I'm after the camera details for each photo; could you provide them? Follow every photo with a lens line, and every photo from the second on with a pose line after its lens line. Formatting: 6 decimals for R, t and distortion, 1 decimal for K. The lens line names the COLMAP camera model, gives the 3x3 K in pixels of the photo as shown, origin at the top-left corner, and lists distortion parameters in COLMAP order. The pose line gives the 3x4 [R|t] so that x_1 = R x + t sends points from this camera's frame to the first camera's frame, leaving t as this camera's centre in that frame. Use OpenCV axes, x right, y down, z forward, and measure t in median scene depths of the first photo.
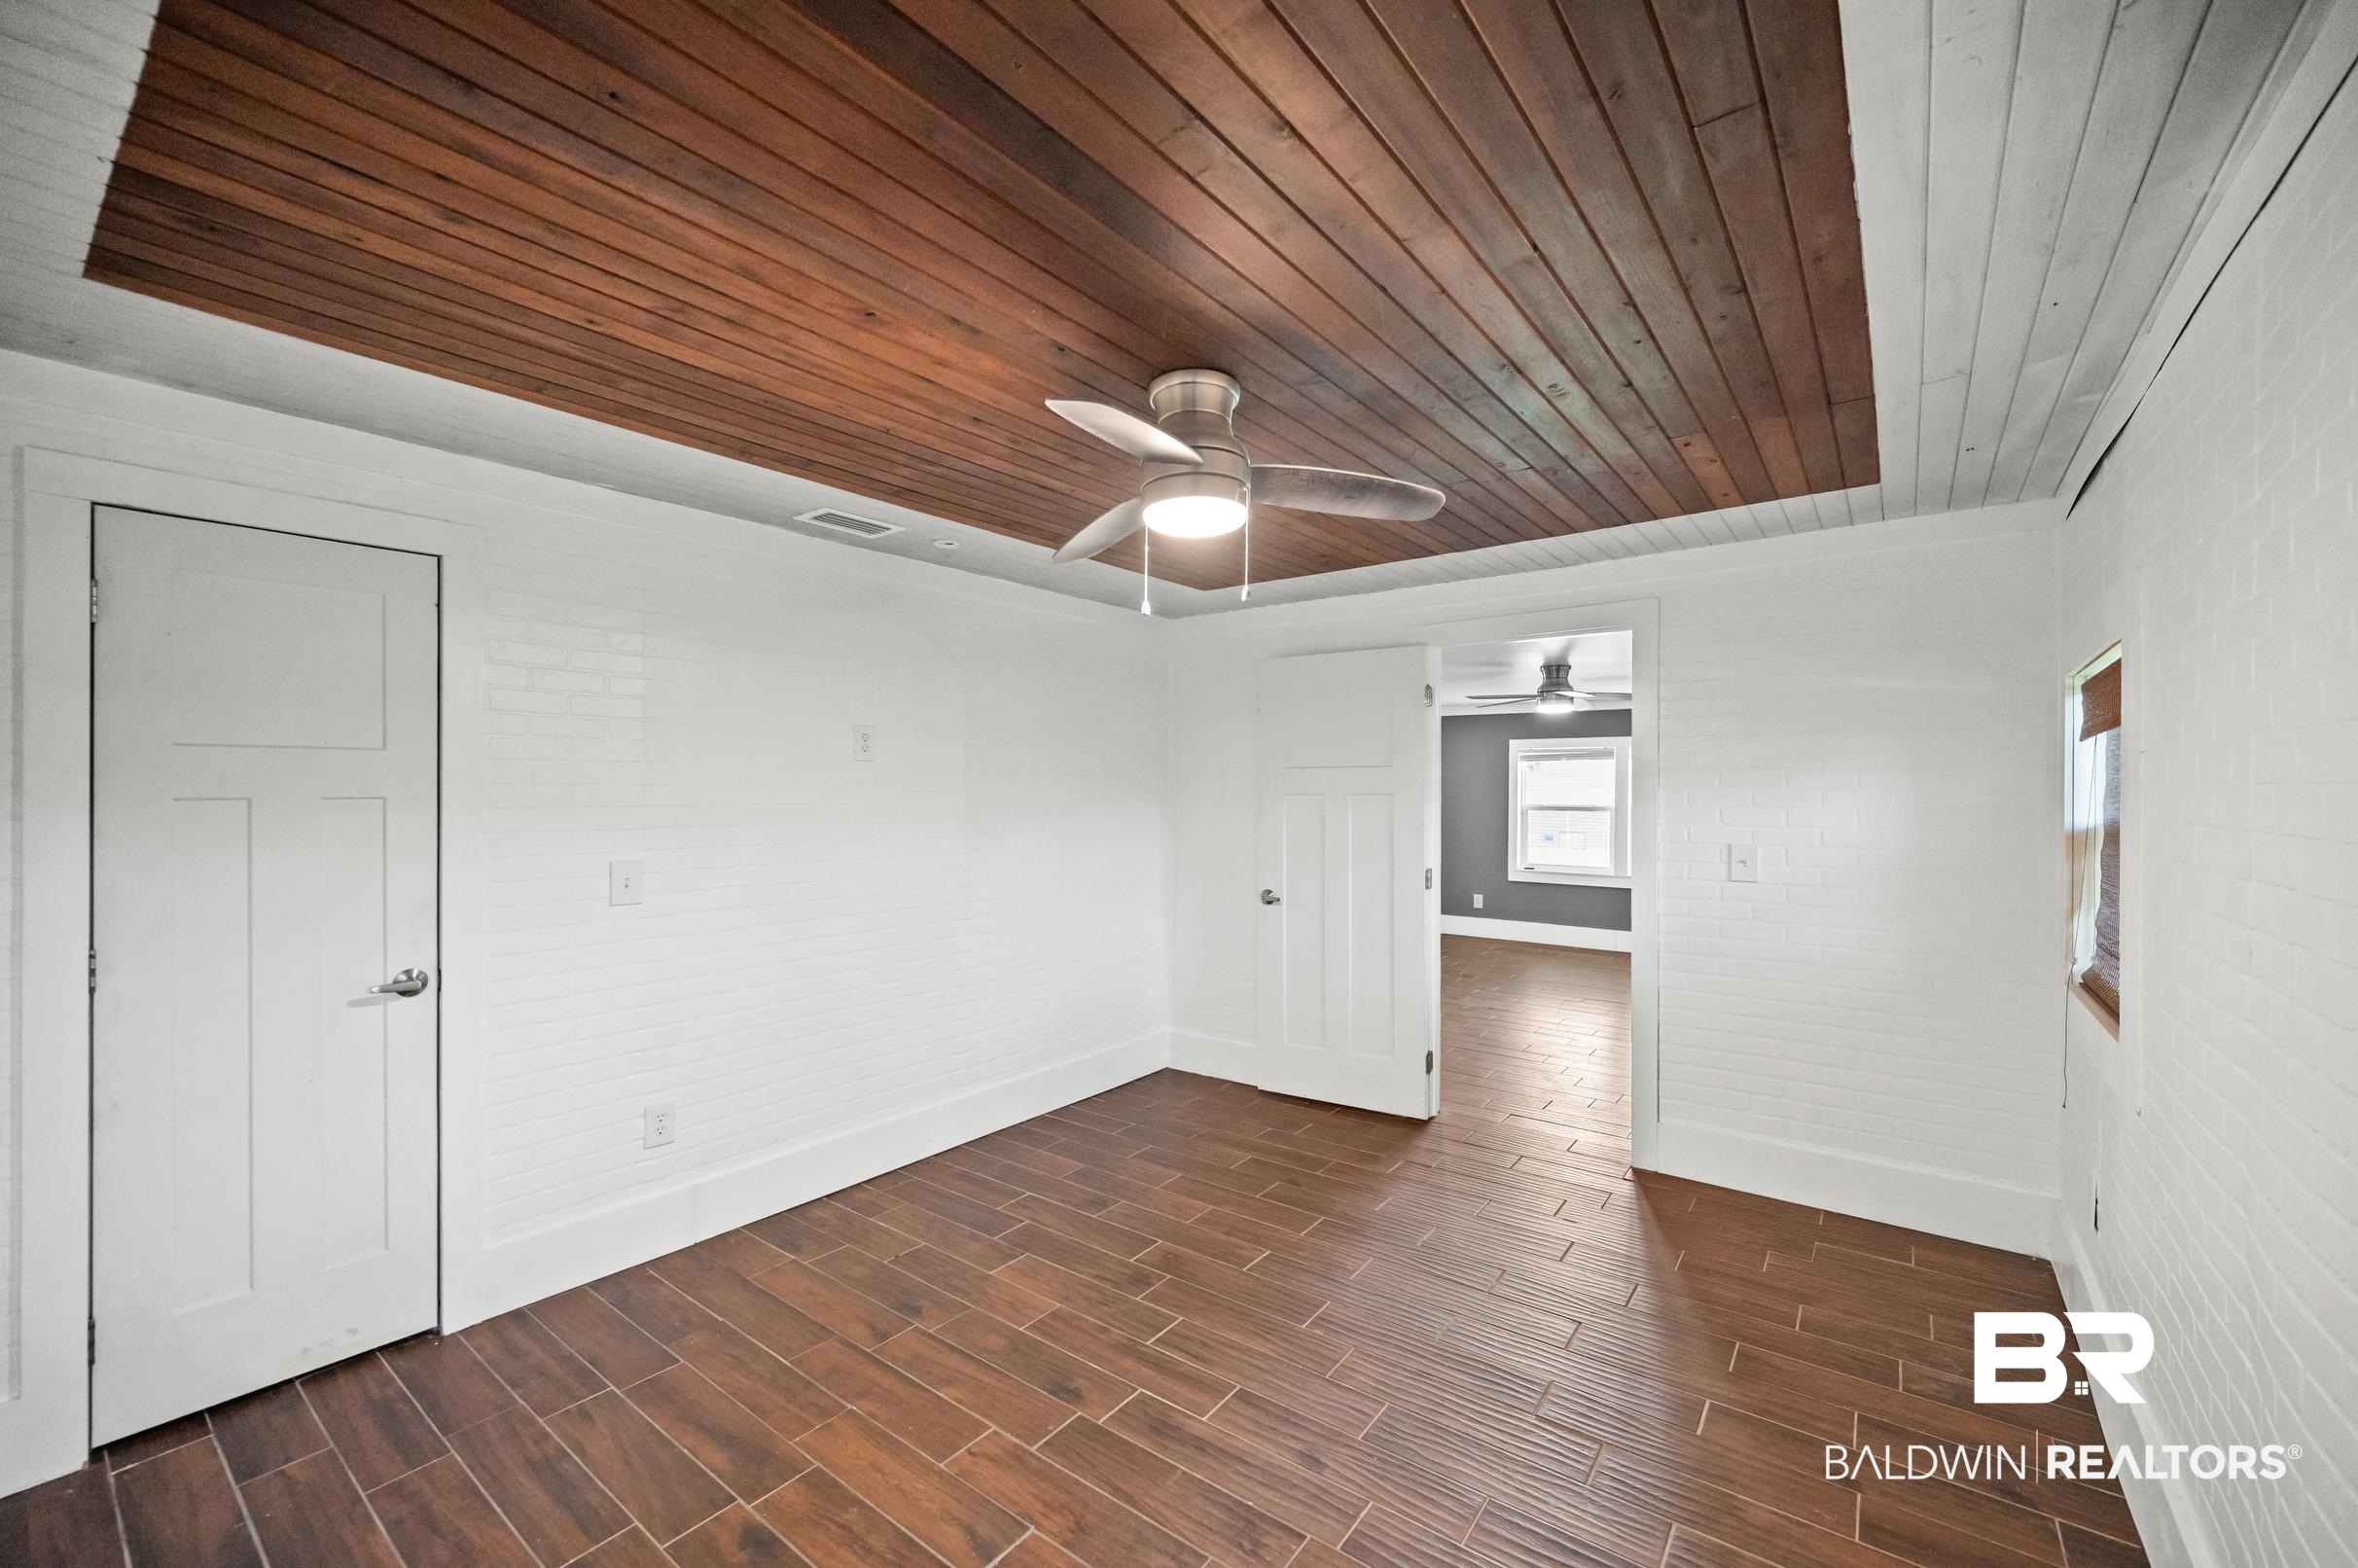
lens RADIAL K [[960.0, 0, 1172.1], [0, 960.0, 791.5], [0, 0, 1]] dist [-0.005464, -0.000079]
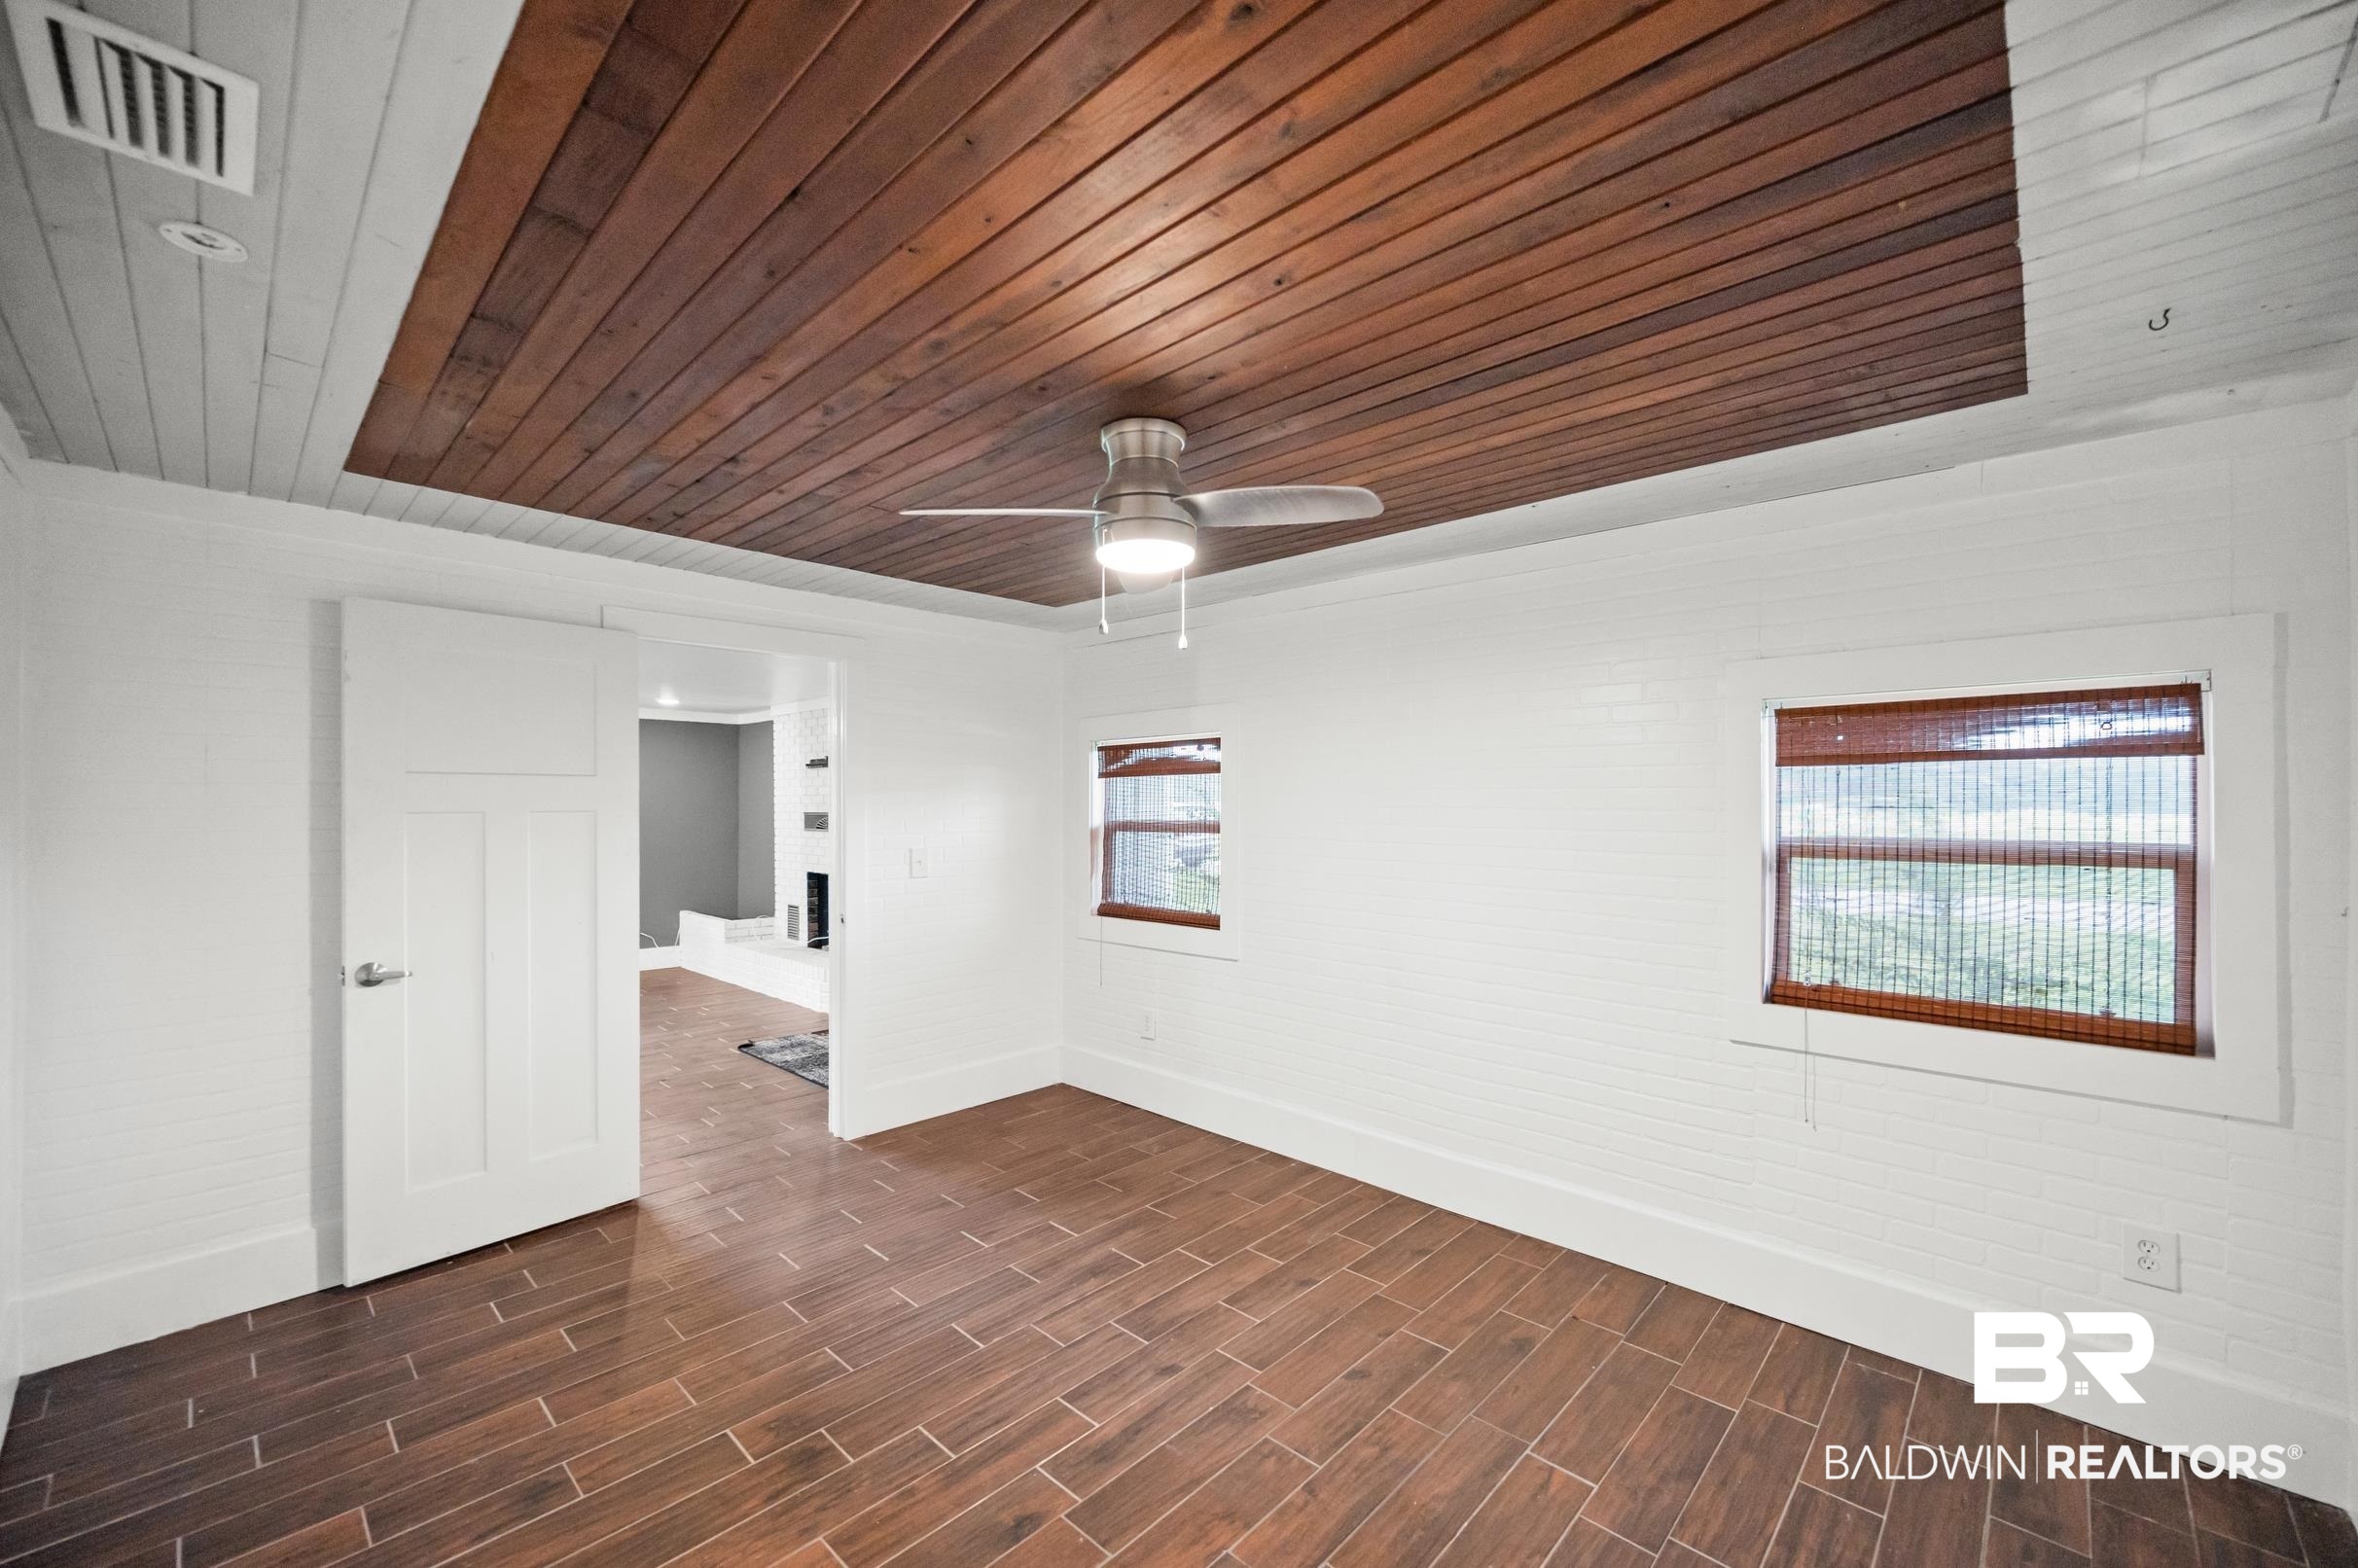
lens RADIAL K [[960.0, 0, 1197.7], [0, 960.0, 803.1], [0, 0, 1]] dist [-0.005464, -0.000079]
pose [[0.079022, -0.003994, 0.996865, -0.874547], [-0.002539, 0.999988, 0.004207, -0.014376], [-0.996870, -0.002864, 0.079011, 0.727873]]
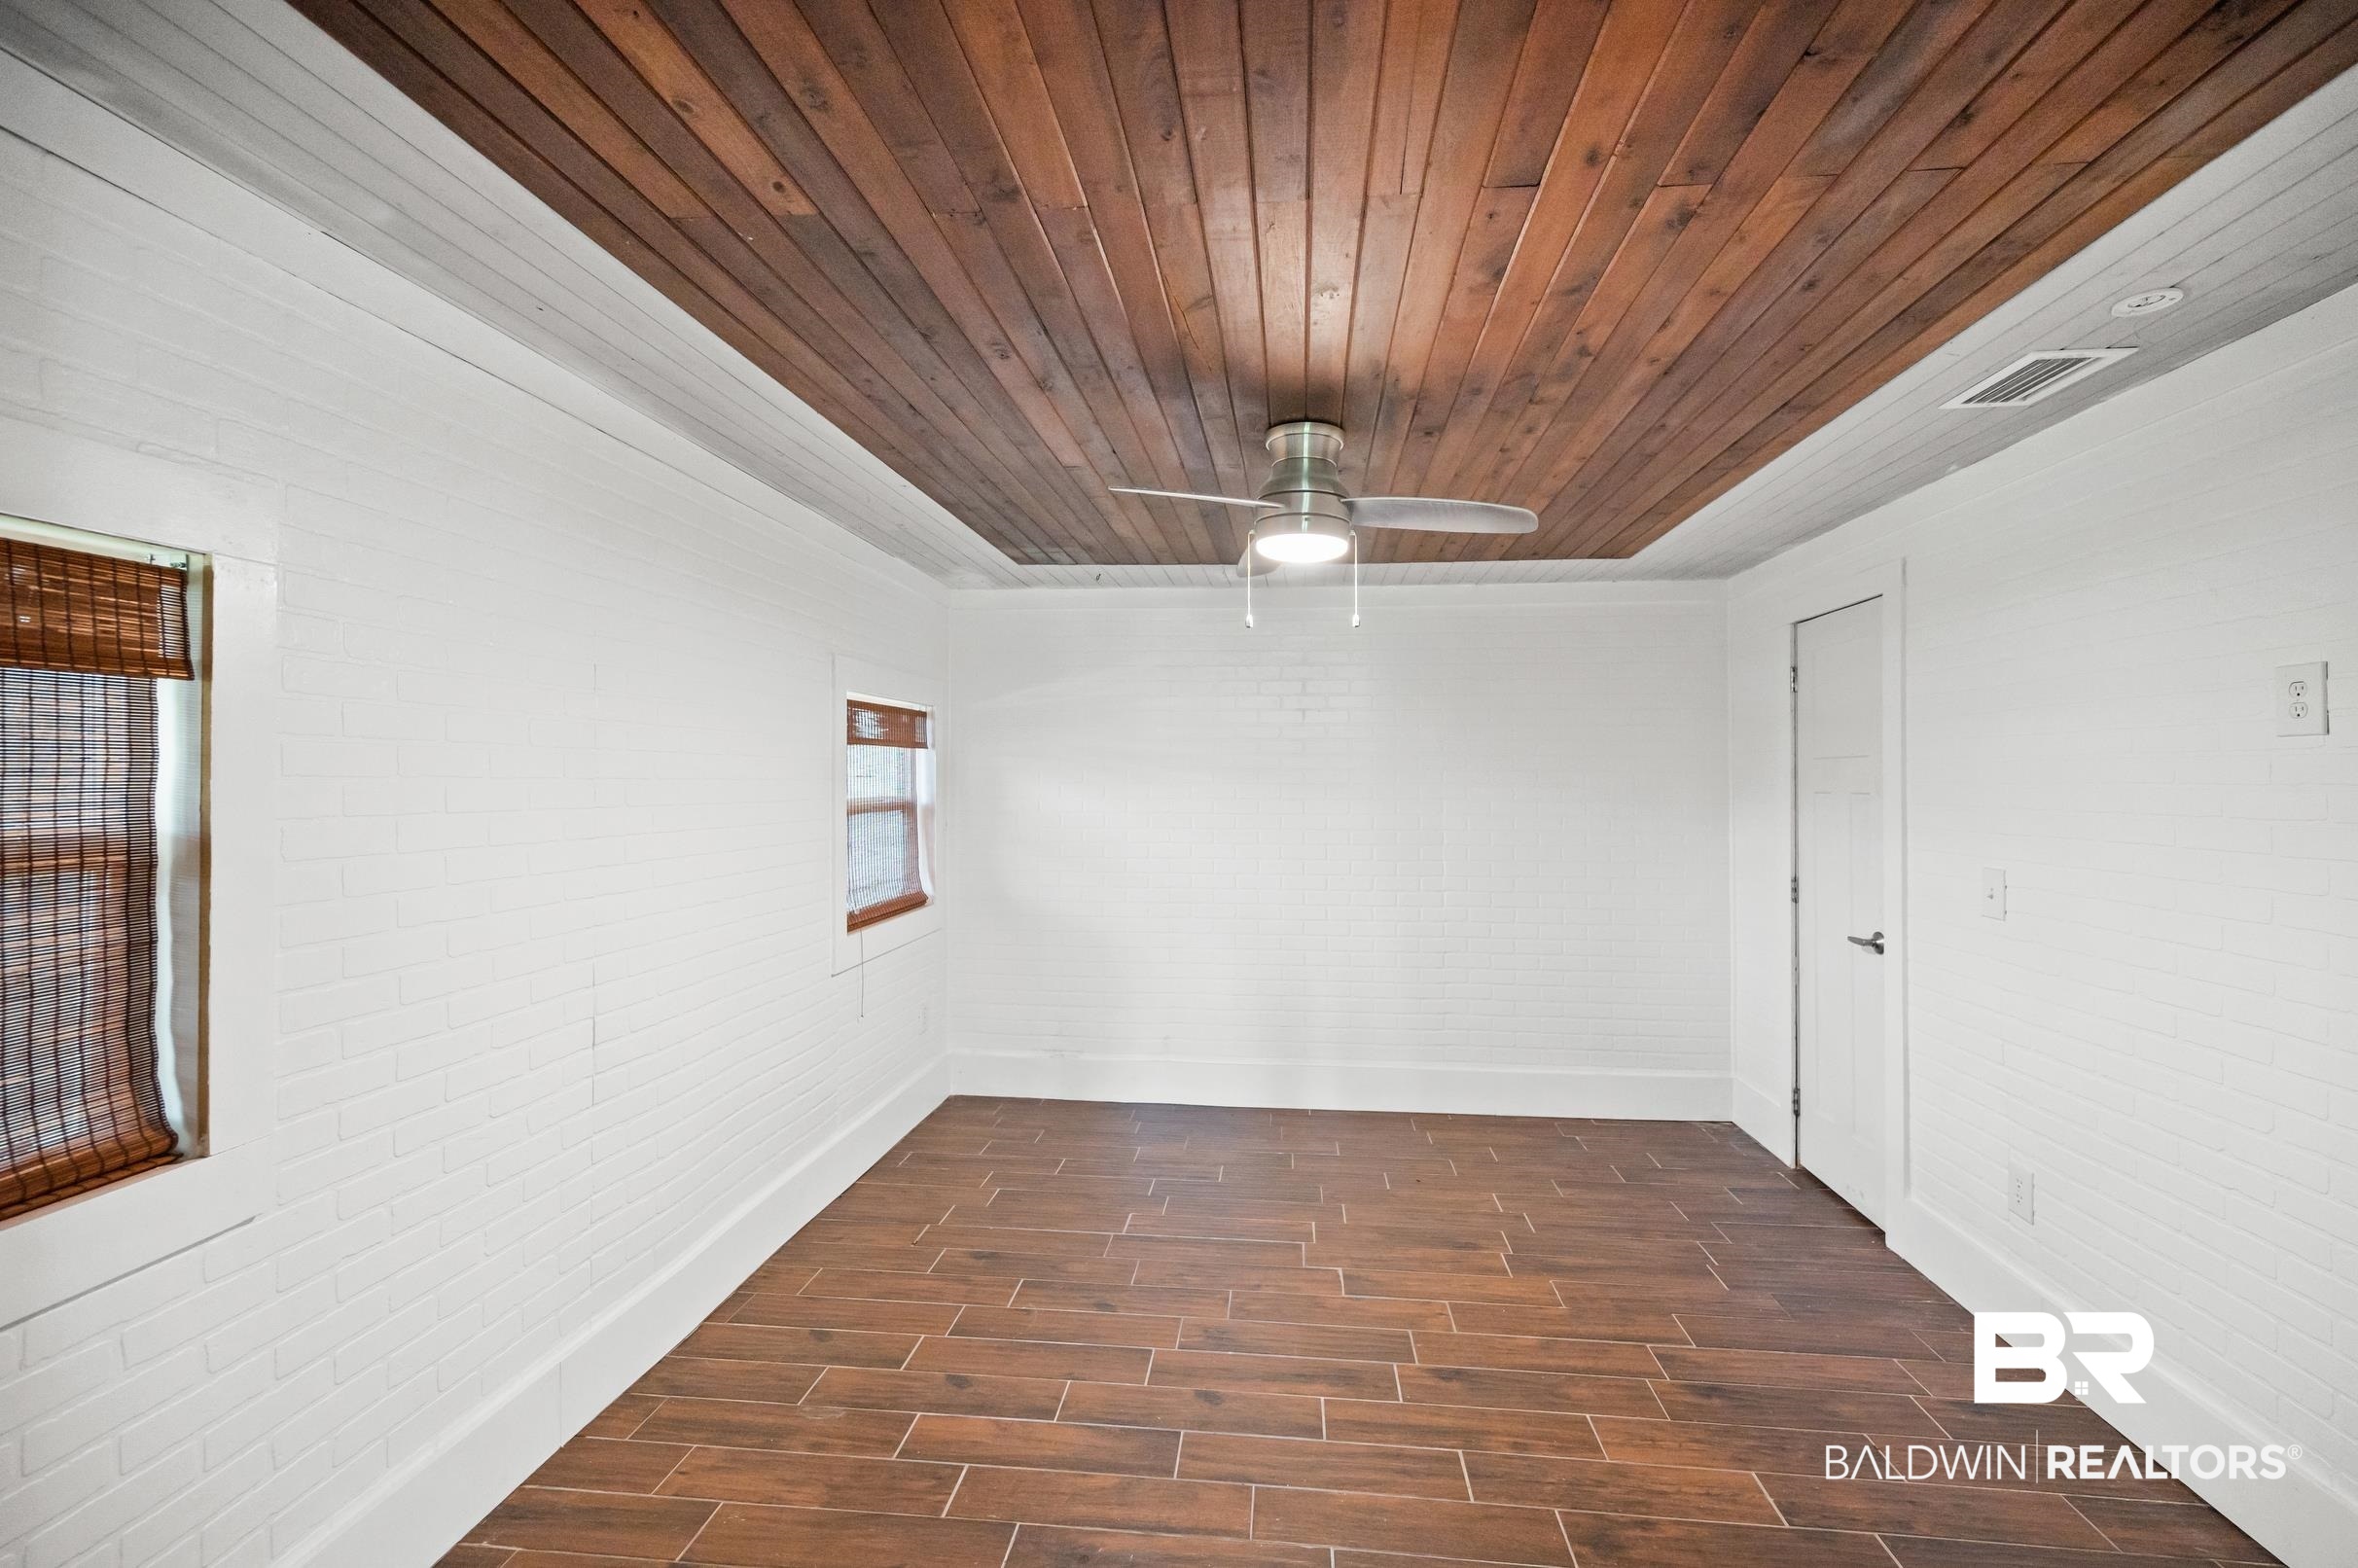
lens RADIAL K [[960.0, 0, 1196.5], [0, 960.0, 765.7], [0, 0, 1]] dist [-0.005464, -0.000079]
pose [[-0.844585, -0.010053, -0.535327, 0.629685], [-0.004781, 0.999925, -0.011234, -0.009945], [0.535400, -0.006929, -0.844570, 1.609779]]
